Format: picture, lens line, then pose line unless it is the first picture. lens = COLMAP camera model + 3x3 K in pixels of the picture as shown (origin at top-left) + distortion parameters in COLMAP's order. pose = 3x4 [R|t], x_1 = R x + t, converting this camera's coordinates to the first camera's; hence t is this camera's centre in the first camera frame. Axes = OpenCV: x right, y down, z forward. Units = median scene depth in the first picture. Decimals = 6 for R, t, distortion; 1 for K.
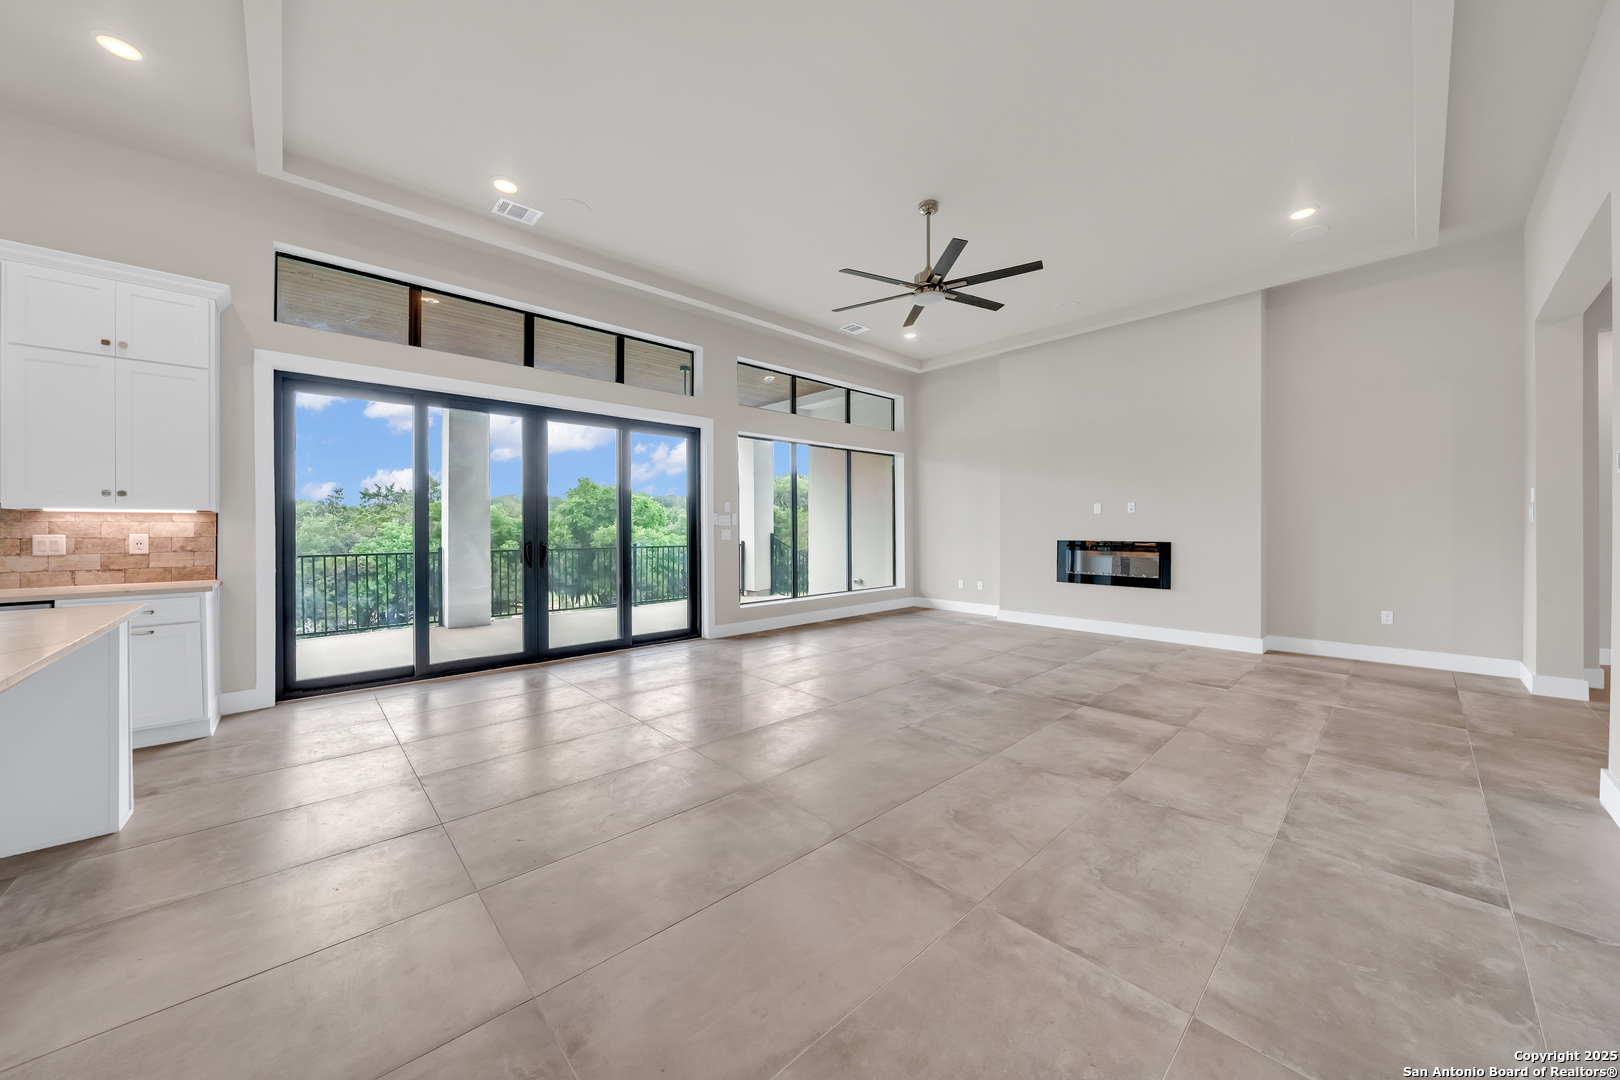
lens RADIAL K [[563.5, 0, 810.0], [0, 563.5, 540.0], [0, 0, 1]] dist [-0.001240, -0.000136]
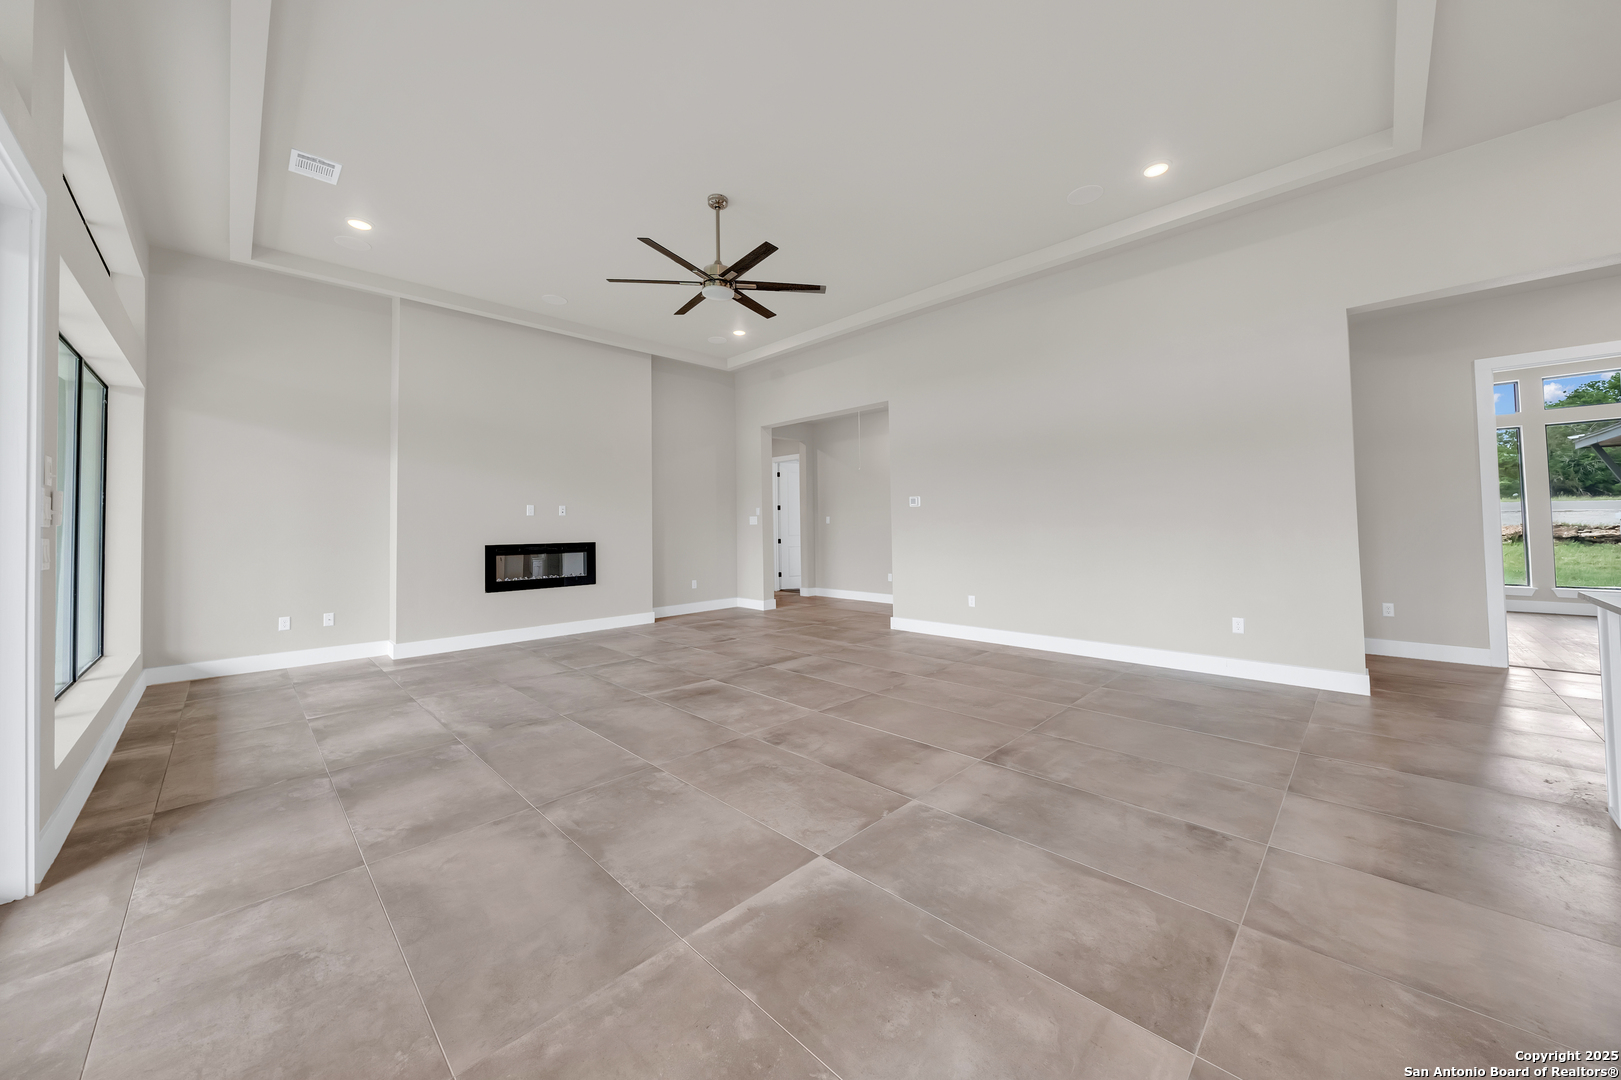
lens RADIAL K [[577.2, 0, 806.8], [0, 577.2, 523.8], [0, 0, 1]] dist [-0.000422, -0.000065]
pose [[-0.031559, 0.006263, 0.999482, -0.568287], [0.033620, 0.999421, -0.005201, -0.014428], [-0.998936, 0.033439, -0.031752, 0.637569]]
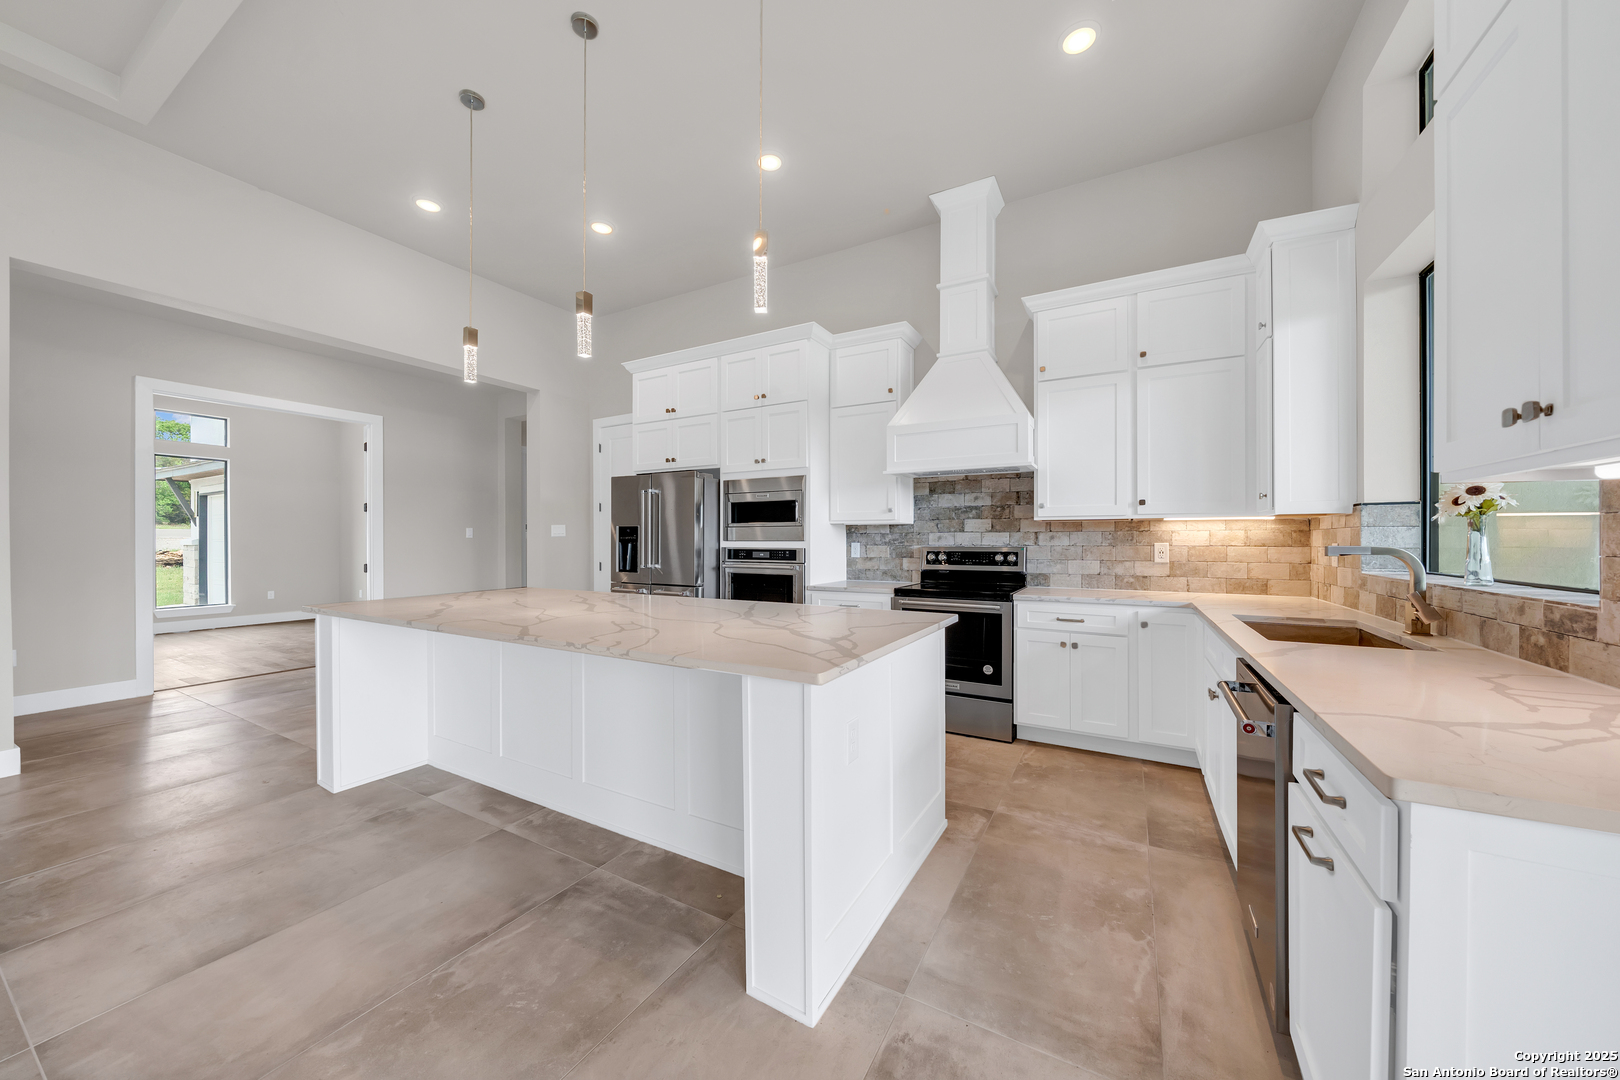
lens RADIAL K [[563.5, 0, 810.0], [0, 563.5, 540.0], [0, 0, 1]] dist [-0.001240, -0.000136]
pose [[-0.953909, 0.002690, -0.300085, -0.437602], [-0.002549, 0.999851, 0.017066, -0.013632], [0.300086, 0.017044, -0.953760, 0.650694]]
